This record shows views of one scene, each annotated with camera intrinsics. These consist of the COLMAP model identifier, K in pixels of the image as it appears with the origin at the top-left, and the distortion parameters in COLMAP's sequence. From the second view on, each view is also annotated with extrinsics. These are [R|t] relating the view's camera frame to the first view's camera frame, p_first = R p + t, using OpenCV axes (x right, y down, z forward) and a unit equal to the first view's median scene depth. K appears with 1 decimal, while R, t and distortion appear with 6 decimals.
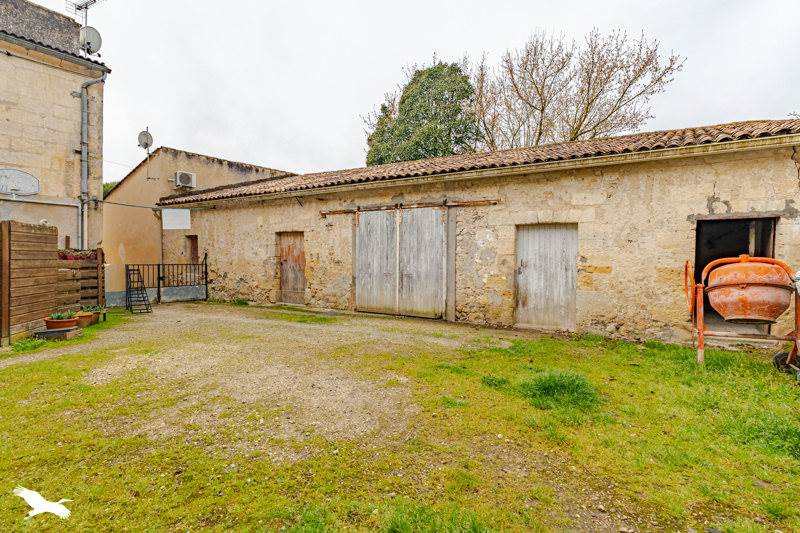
lens RADIAL K [[384.8, 0, 402.7], [0, 384.8, 266.0], [0, 0, 1]] dist [0.001510, 0.000180]
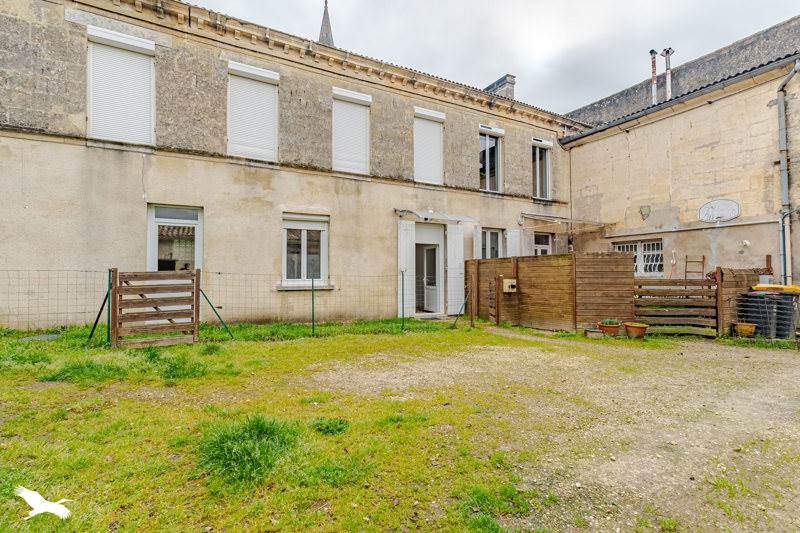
lens RADIAL K [[384.8, 0, 404.0], [0, 384.8, 267.3], [0, 0, 1]] dist [0.001510, 0.000180]
pose [[-0.405515, -0.032745, -0.913501, 0.391461], [-0.023966, 0.999395, -0.025185, -0.001787], [0.913774, 0.011680, -0.406055, 0.624943]]
